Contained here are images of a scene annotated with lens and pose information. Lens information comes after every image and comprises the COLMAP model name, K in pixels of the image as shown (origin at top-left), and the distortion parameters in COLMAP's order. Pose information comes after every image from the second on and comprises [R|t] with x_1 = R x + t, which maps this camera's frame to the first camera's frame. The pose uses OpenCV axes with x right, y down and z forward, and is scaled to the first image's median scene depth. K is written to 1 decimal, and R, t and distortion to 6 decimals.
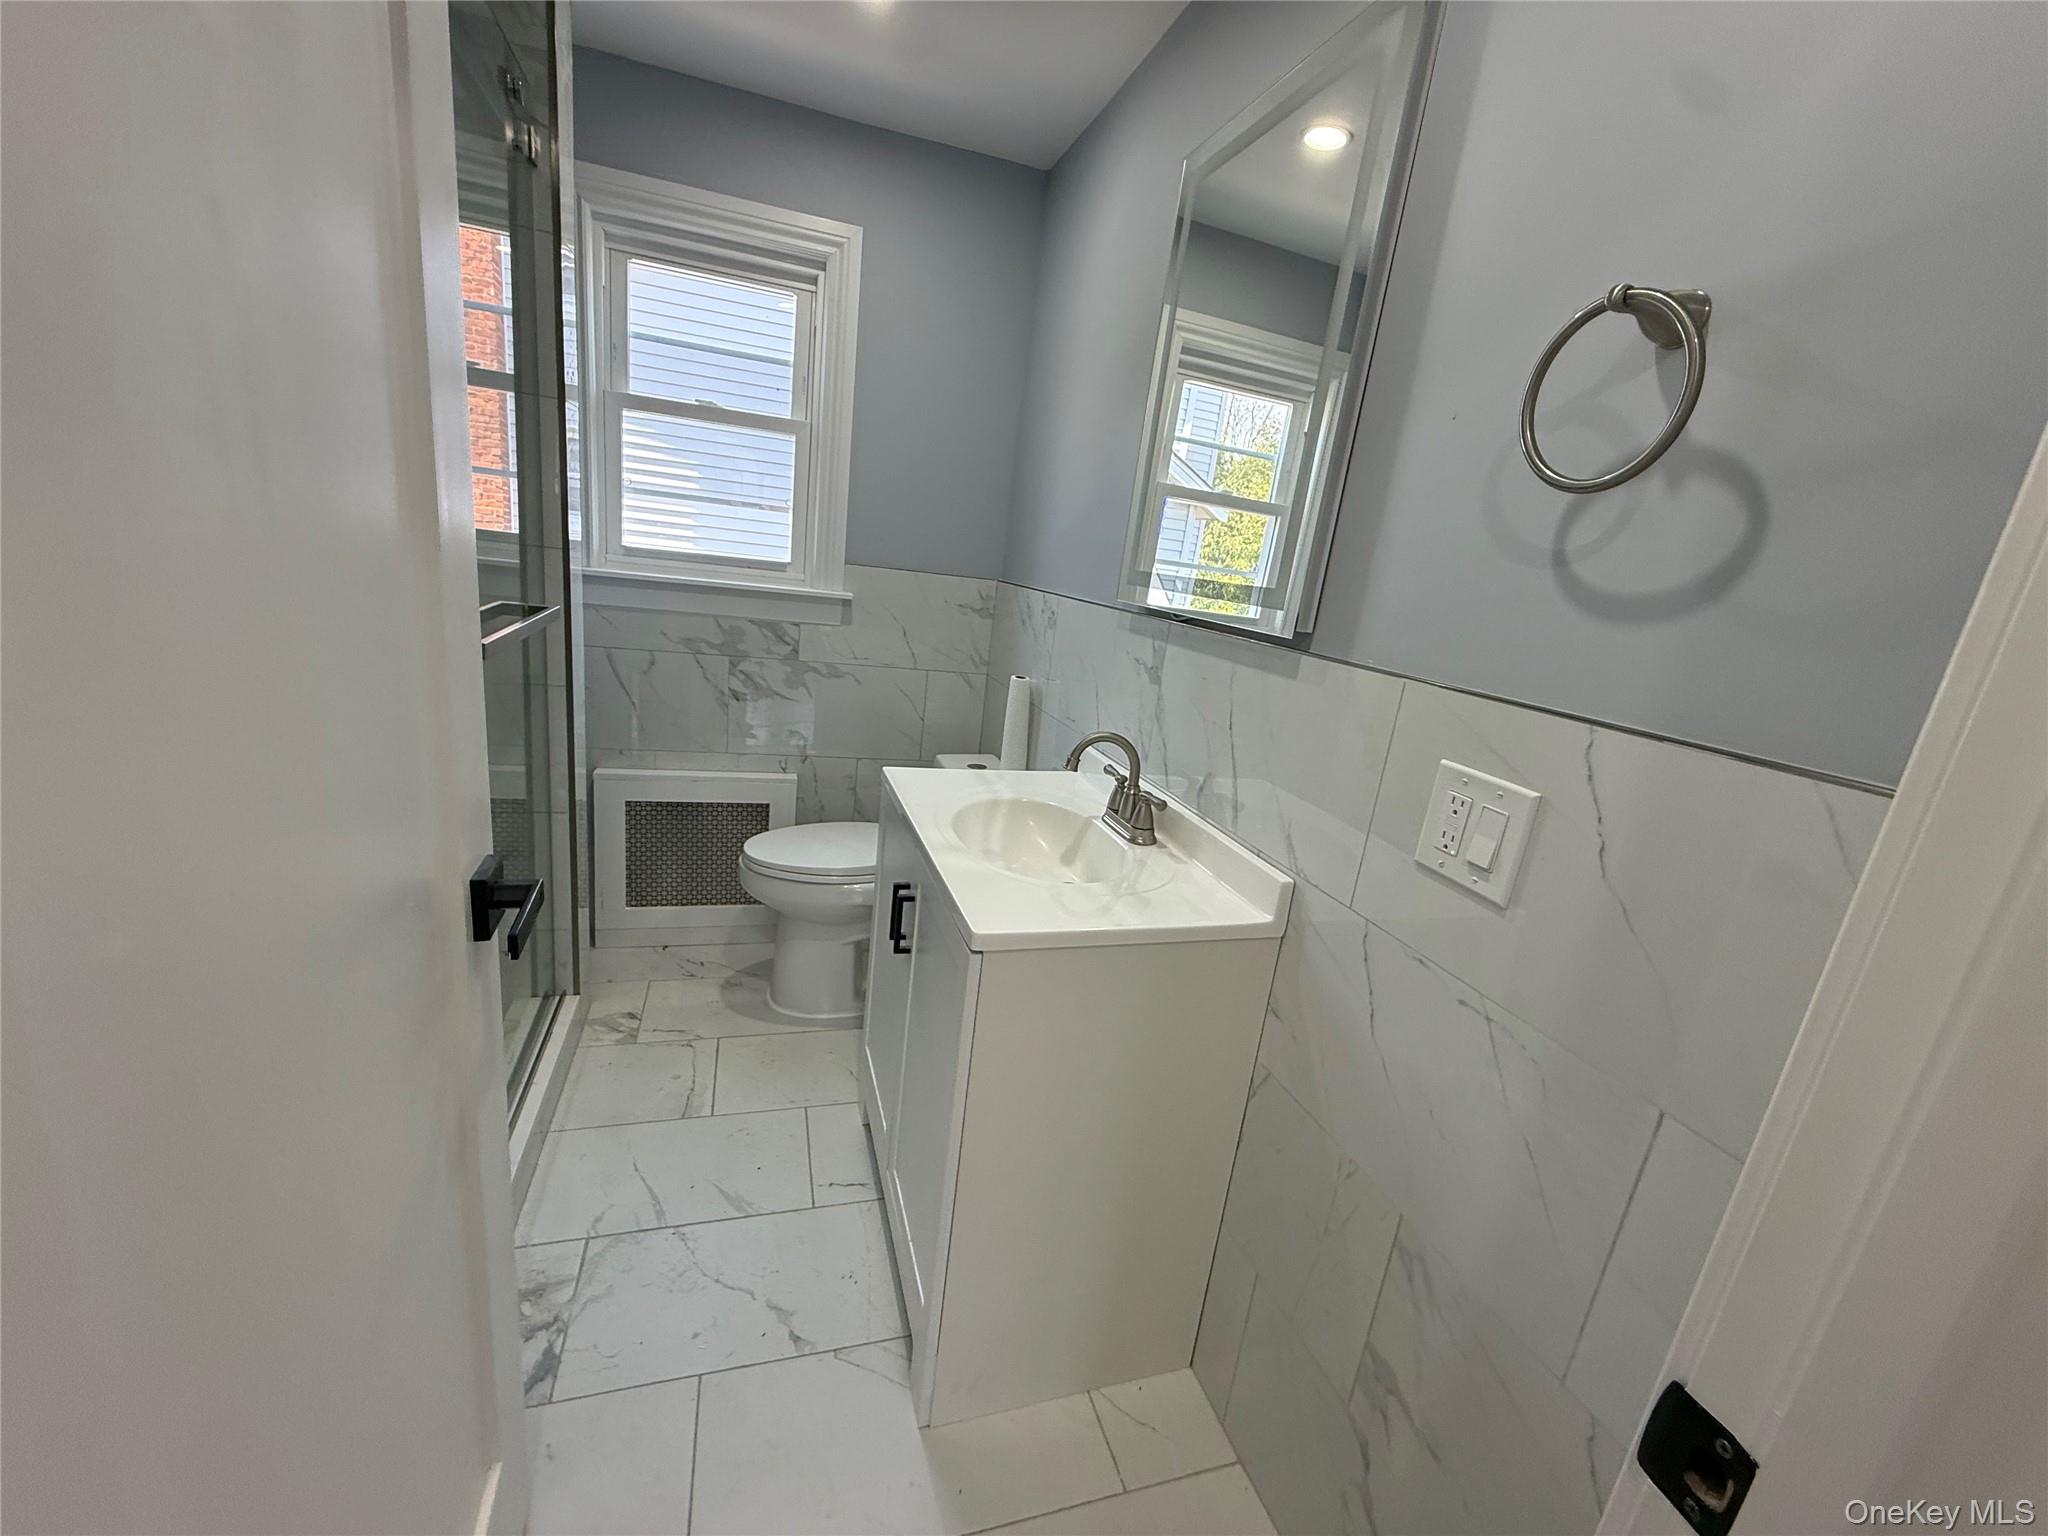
lens RADIAL K [[811.6, 0, 1021.0], [0, 811.6, 767.9], [0, 0, 1]] dist [-0.000338, -0.000338]
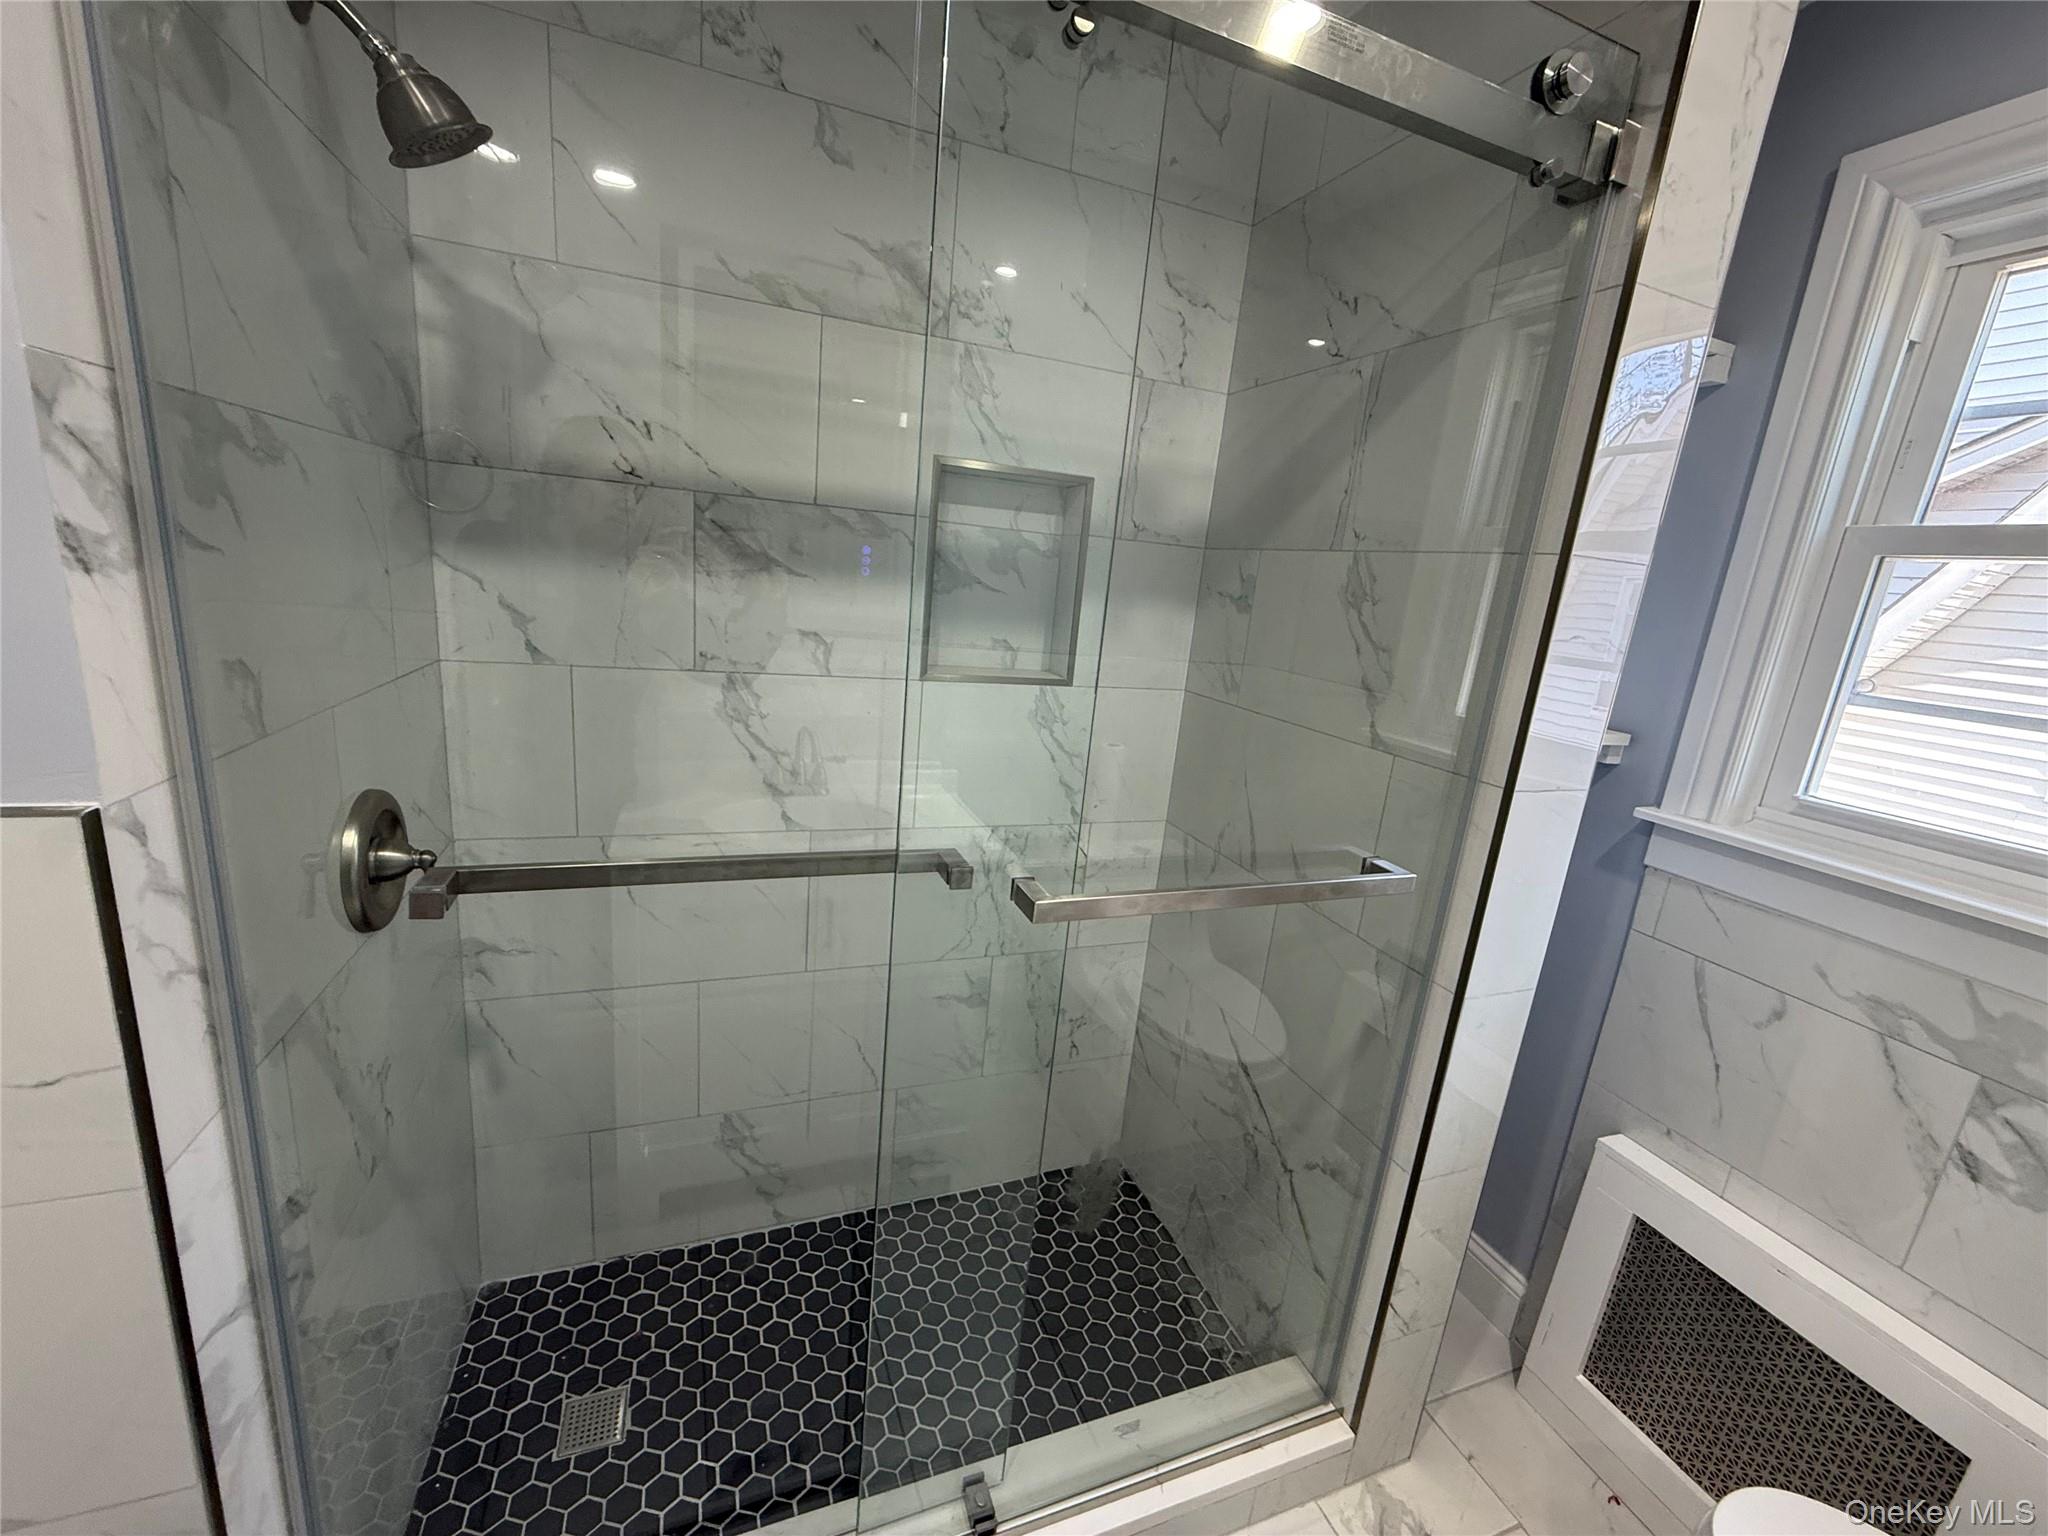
lens RADIAL K [[811.6, 0, 1021.1], [0, 811.6, 767.8], [0, 0, 1]] dist [-0.000338, -0.000338]
pose [[0.061436, 0.123886, -0.990393, 0.013703], [-0.334122, 0.937571, 0.096552, -0.165073], [0.940526, 0.324980, 0.098993, 0.434697]]
